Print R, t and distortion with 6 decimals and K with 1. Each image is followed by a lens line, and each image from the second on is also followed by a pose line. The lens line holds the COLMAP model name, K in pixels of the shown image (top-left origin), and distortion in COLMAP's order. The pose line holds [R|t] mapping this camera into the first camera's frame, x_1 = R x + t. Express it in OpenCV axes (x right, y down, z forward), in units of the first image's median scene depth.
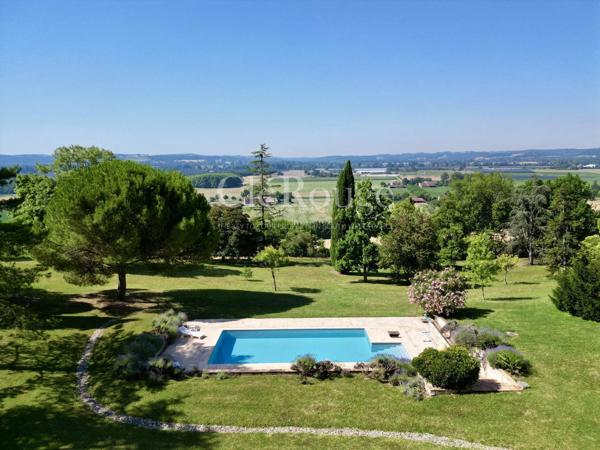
lens RADIAL K [[424.9, 0, 300.0], [0, 424.9, 225.0], [0, 0, 1]] dist [0.066799, -0.000608]
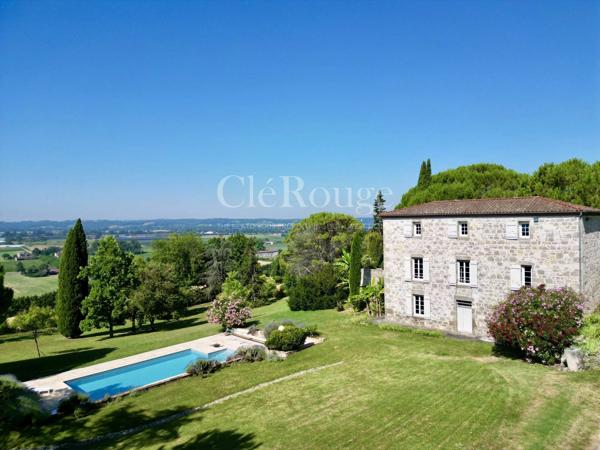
lens RADIAL K [[424.9, 0, 300.0], [0, 424.9, 225.0], [0, 0, 1]] dist [0.066799, -0.000608]
pose [[0.697016, -0.001943, 0.717053, -0.324712], [0.114494, 0.987468, -0.108619, 0.039875], [-0.707856, 0.157807, 0.688504, -0.076453]]
